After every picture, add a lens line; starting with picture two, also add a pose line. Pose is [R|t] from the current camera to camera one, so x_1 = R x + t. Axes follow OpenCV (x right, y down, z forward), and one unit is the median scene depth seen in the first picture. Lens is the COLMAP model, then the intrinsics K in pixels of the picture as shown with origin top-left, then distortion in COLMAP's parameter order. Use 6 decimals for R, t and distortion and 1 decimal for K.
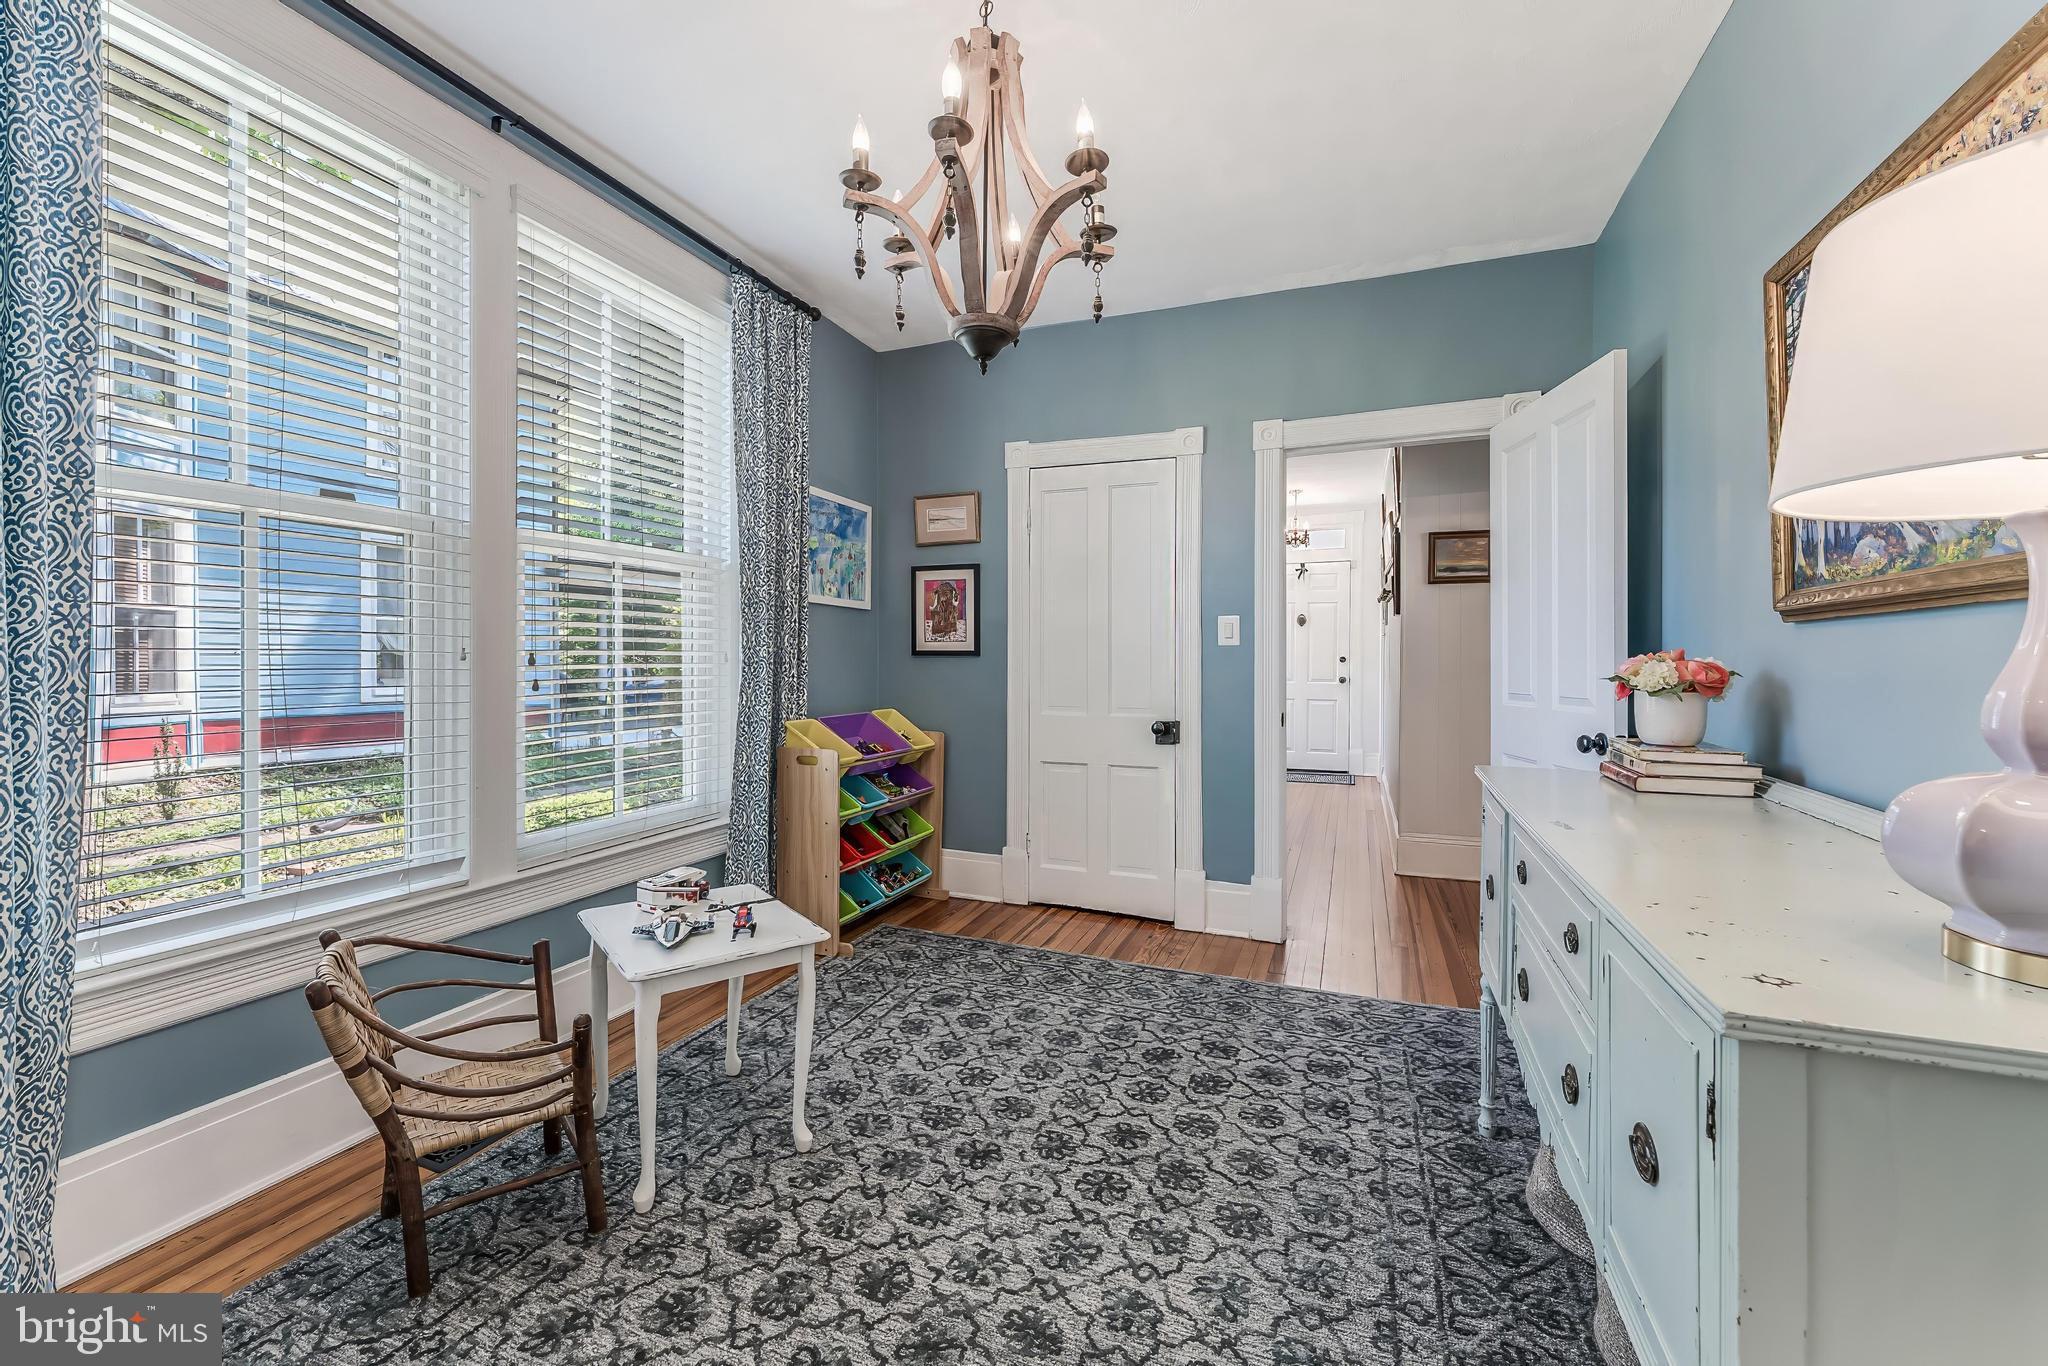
lens RADIAL K [[829.5, 0, 1038.7], [0, 829.5, 653.5], [0, 0, 1]] dist [0.001272, -0.000112]
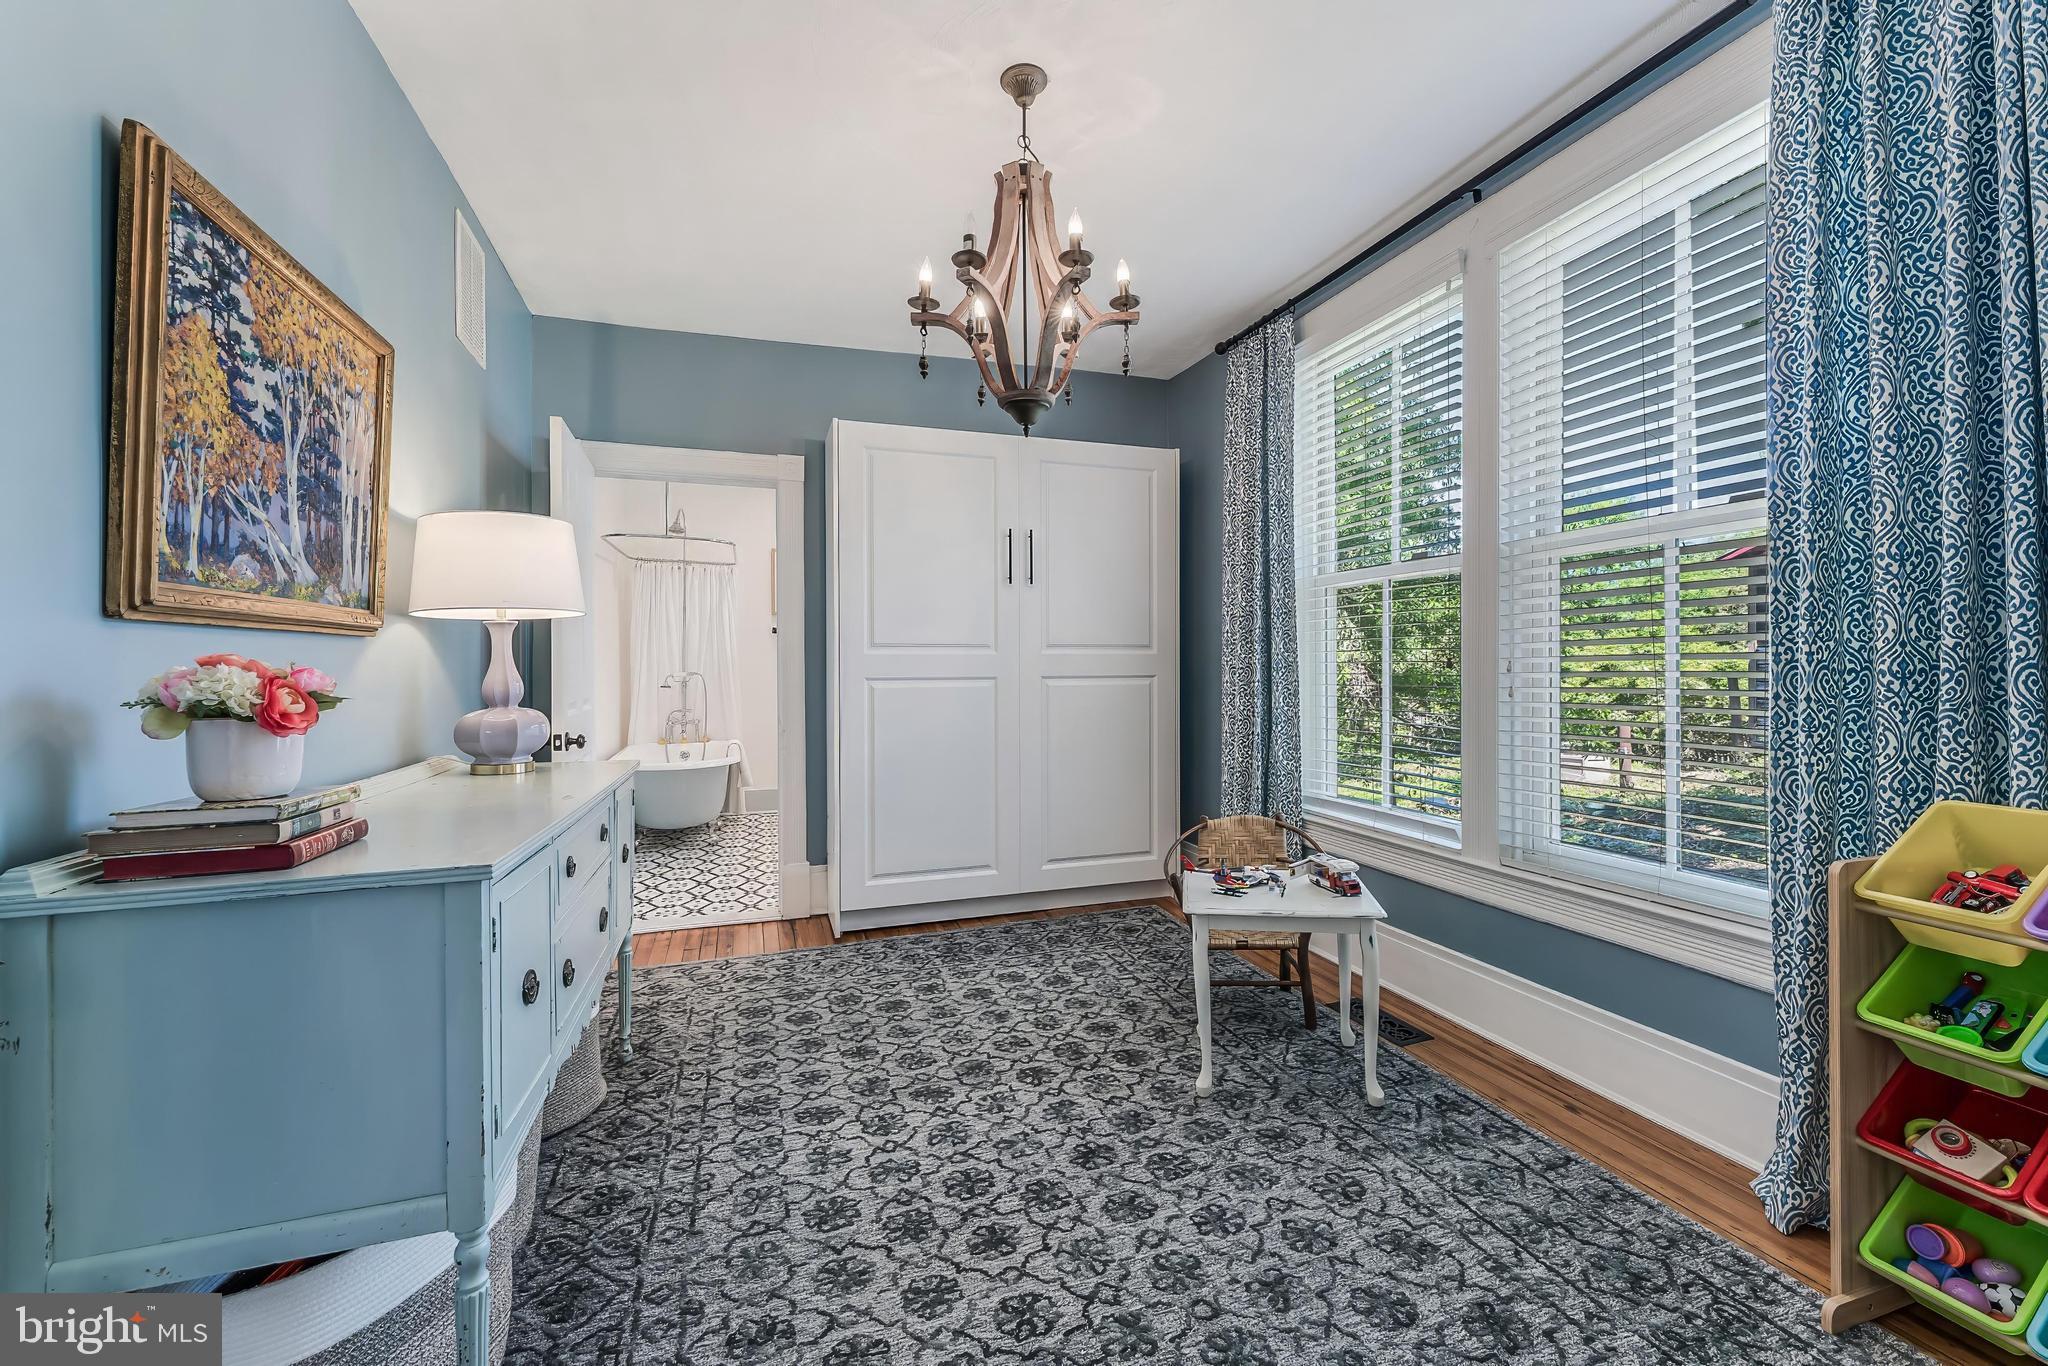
lens RADIAL K [[829.5, 0, 1038.6], [0, 829.5, 674.3], [0, 0, 1]] dist [0.001272, -0.000112]
pose [[-0.766958, 0.001774, -0.641695, 0.625247], [0.004072, 0.999989, -0.002103, 0.014358], [0.641685, -0.004226, -0.766957, 1.724739]]
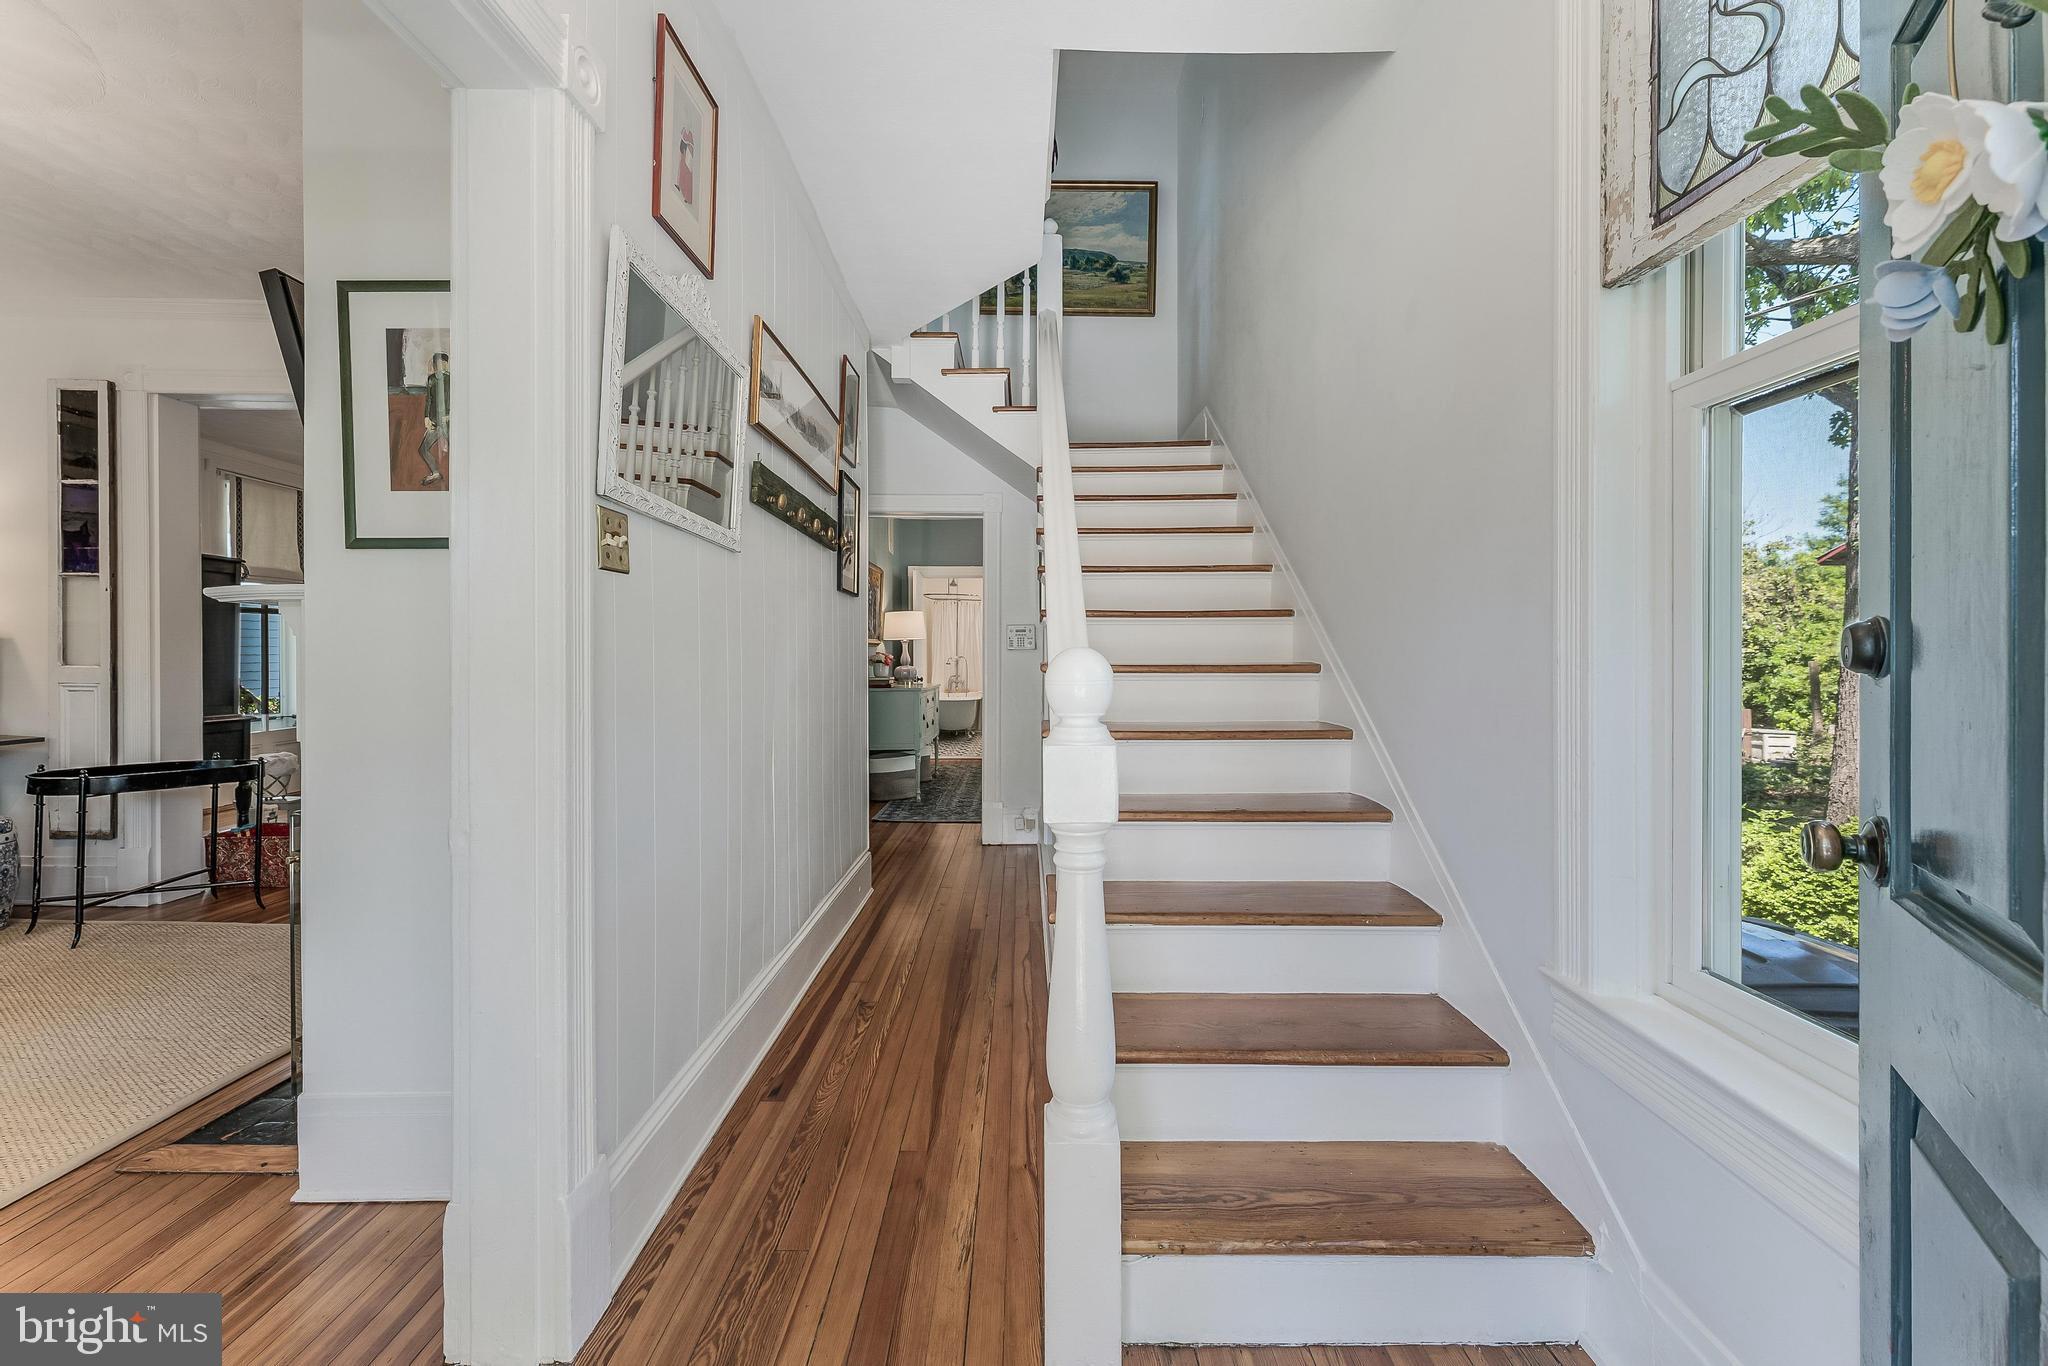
lens RADIAL K [[829.5, 0, 1022.5], [0, 829.5, 666.8], [0, 0, 1]] dist [0.001272, -0.000112]
pose [[-0.933478, 0.003574, -0.358617, 0.864951], [0.004700, 0.999986, -0.002269, 0.034716], [0.358604, -0.003804, -0.933482, 2.550532]]
